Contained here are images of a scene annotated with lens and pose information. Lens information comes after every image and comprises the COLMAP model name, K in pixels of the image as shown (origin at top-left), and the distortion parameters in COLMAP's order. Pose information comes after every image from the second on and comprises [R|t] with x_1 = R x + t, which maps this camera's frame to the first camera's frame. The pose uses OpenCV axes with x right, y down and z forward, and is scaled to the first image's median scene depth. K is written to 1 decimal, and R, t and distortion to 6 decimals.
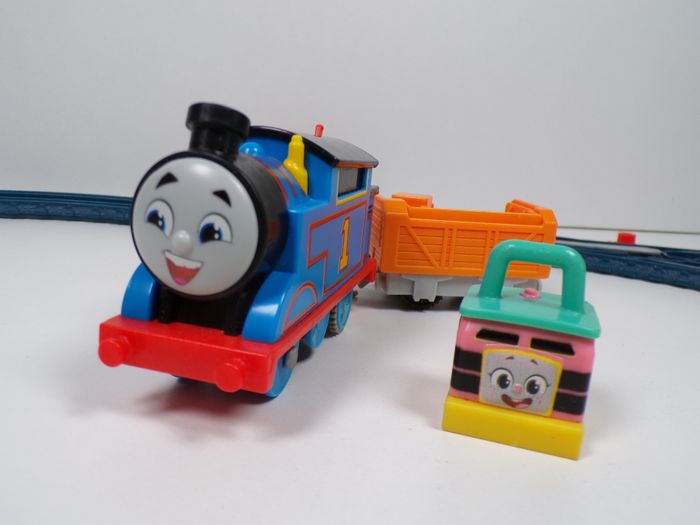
lens RADIAL K [[608.3, 0, 347.8], [0, 608.3, 257.0], [0, 0, 1]] dist [-0.002170, 0.025565]
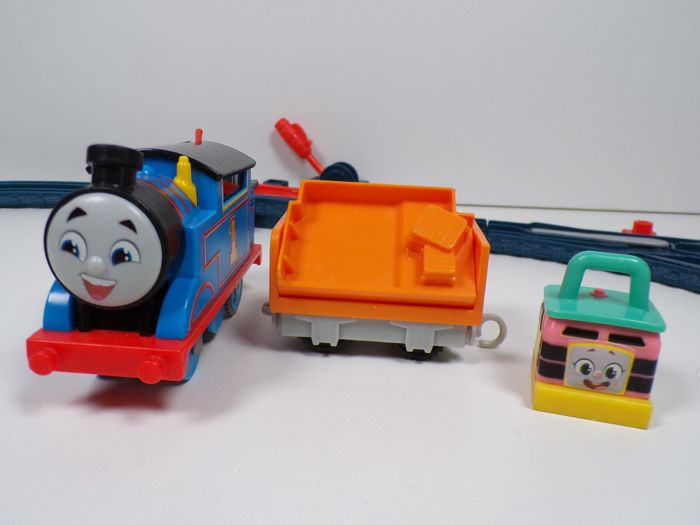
lens RADIAL K [[608.3, 0, 347.6], [0, 608.3, 263.1], [0, 0, 1]] dist [-0.002170, 0.025565]
pose [[0.979139, -0.091912, 0.181217, -0.006598], [0.075682, 0.992640, 0.094541, -0.098514], [-0.188572, -0.078854, 0.978888, -0.240826]]
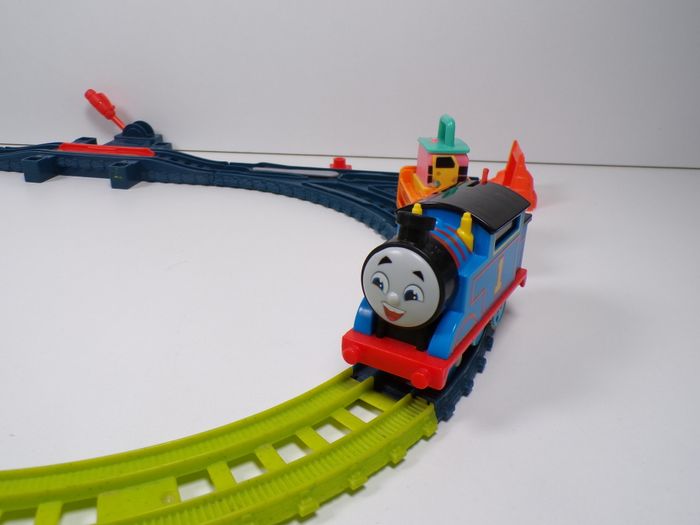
lens RADIAL K [[608.3, 0, 349.6], [0, 608.3, 261.6], [0, 0, 1]] dist [-0.002170, 0.025565]
pose [[0.962624, 0.046435, -0.266831, 0.046965], [-0.005819, 0.988512, 0.151031, -0.352775], [0.270778, -0.143833, 0.951836, -0.560453]]
